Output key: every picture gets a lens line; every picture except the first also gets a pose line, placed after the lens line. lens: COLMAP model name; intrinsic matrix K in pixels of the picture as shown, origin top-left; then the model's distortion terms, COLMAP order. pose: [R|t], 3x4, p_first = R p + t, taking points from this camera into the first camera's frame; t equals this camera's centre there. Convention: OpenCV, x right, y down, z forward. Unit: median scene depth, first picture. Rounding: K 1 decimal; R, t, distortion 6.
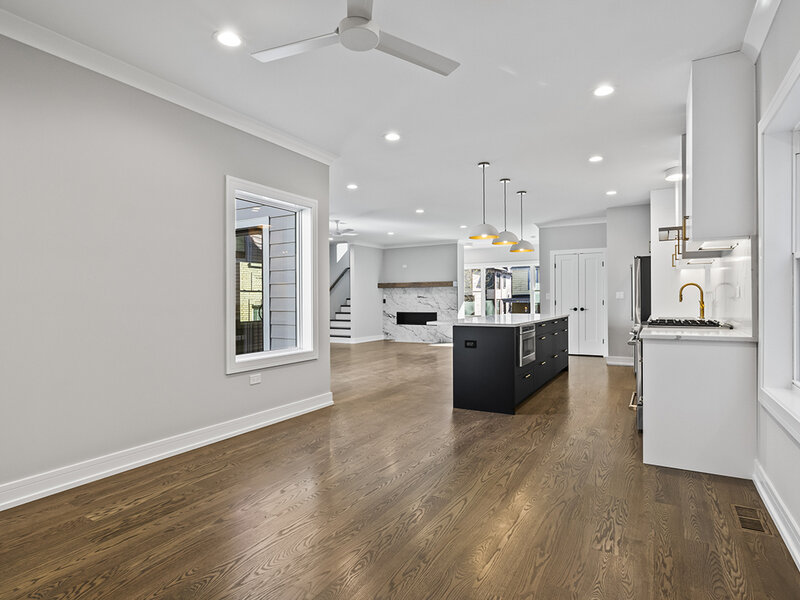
lens RADIAL K [[452.1, 0, 402.3], [0, 452.1, 296.5], [0, 0, 1]] dist [-0.002536, 0.005089]
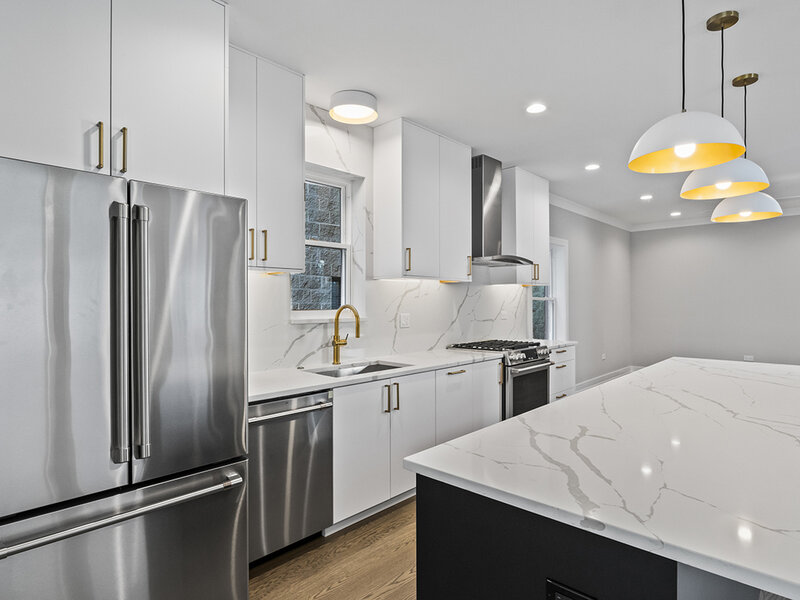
lens RADIAL K [[452.1, 0, 399.1], [0, 452.1, 300.6], [0, 0, 1]] dist [-0.002536, 0.005089]
pose [[-0.970192, 0.012298, 0.242025, 0.188916], [0.010196, 0.999899, -0.009938, -0.012157], [-0.242122, -0.007174, -0.970219, 0.675823]]
